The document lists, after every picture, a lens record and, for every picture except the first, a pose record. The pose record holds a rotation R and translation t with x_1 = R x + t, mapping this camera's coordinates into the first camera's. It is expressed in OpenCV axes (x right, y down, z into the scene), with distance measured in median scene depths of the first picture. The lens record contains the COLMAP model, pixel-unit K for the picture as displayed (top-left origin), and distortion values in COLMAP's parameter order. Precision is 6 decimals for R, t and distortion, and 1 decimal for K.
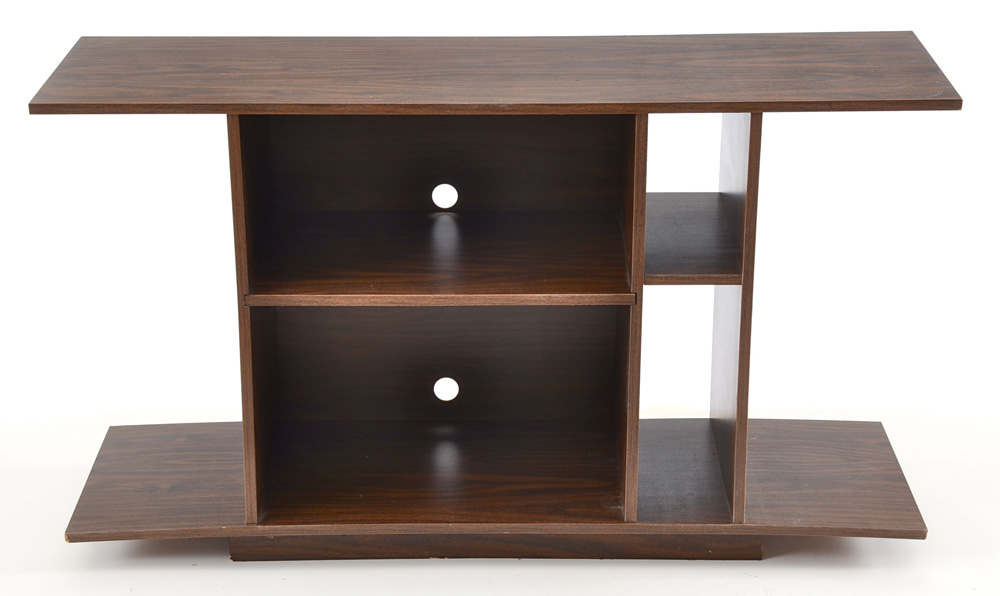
lens RADIAL K [[2153.6, 0, 484.9], [0, 2153.6, 285.2], [0, 0, 1]] dist [0.277968, 0.000000]
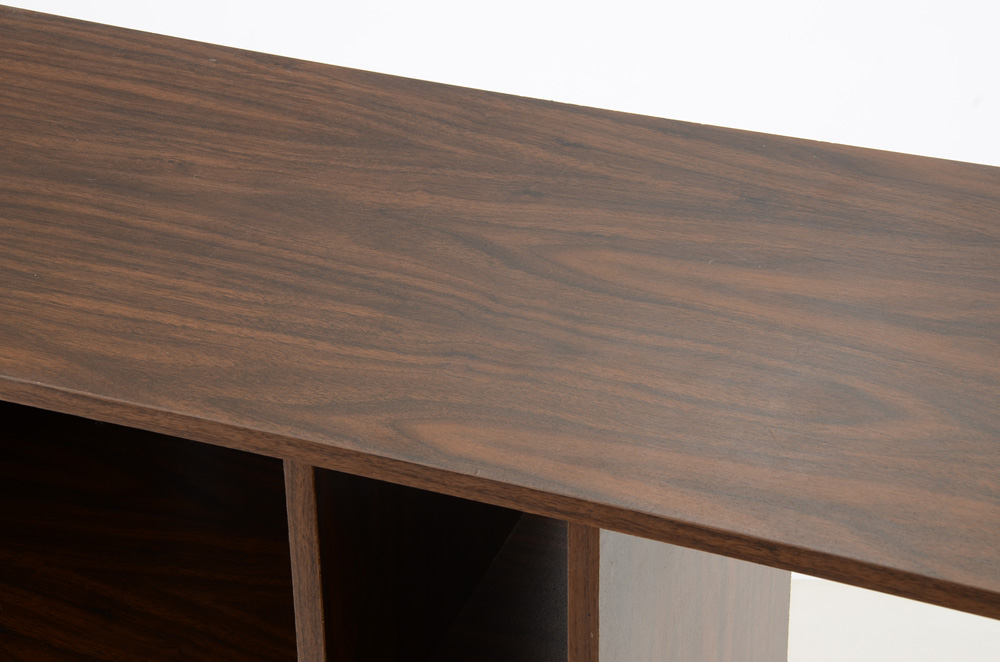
lens RADIAL K [[2484.8, 0, 497.6], [0, 2484.8, 331.5], [0, 0, 1]] dist [0.509695, 0.000000]
pose [[0.934172, 0.180226, -0.307963, 0.226731], [-0.108499, 0.965674, 0.236012, -0.199609], [0.339927, -0.187062, 0.921660, 0.598221]]
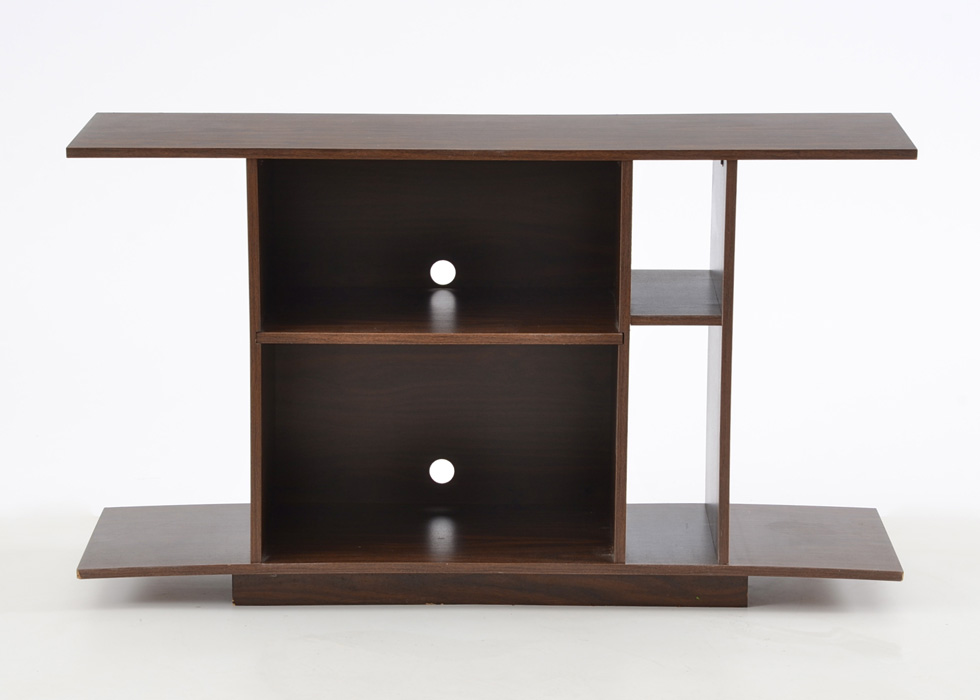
lens RADIAL K [[3577.9, 0, 489.5], [0, 3577.9, 345.6], [0, 0, 1]] dist [0.574310, 0.000000]
pose [[0.999964, 0.007831, 0.003136, -0.001685], [-0.007254, 0.988021, -0.154150, 0.283116], [-0.004305, 0.154121, 0.988043, -0.749536]]
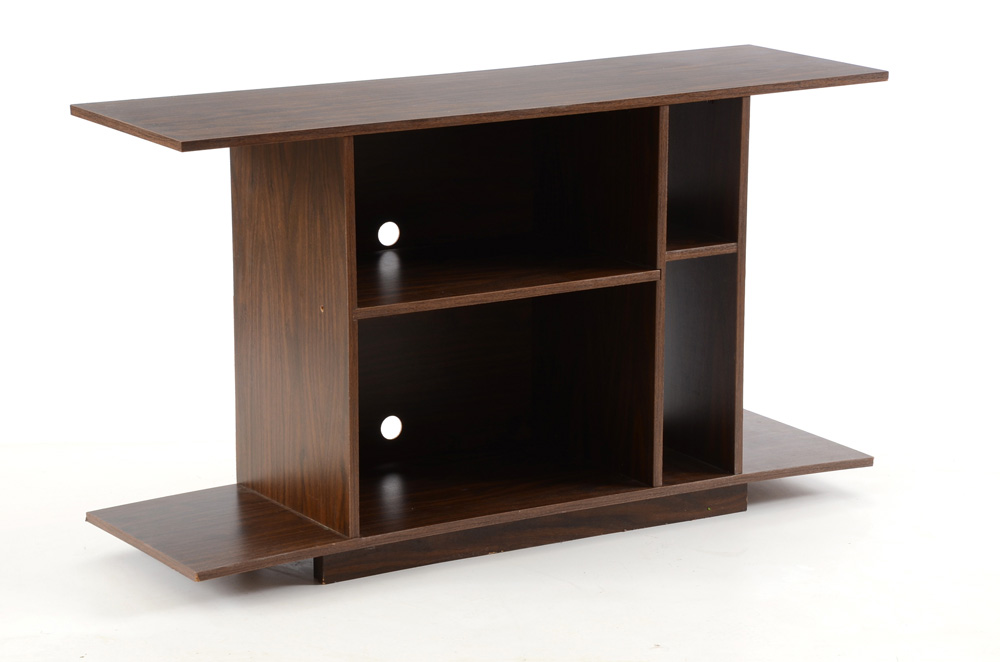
lens RADIAL K [[3320.5, 0, 500.1], [0, 3320.5, 333.8], [0, 0, 1]] dist [0.739191, 0.000000]
pose [[0.854533, -0.111643, 0.507256, -0.884004], [0.176603, 0.980892, -0.081622, 0.163392], [-0.488451, 0.159332, 0.857921, -0.442875]]
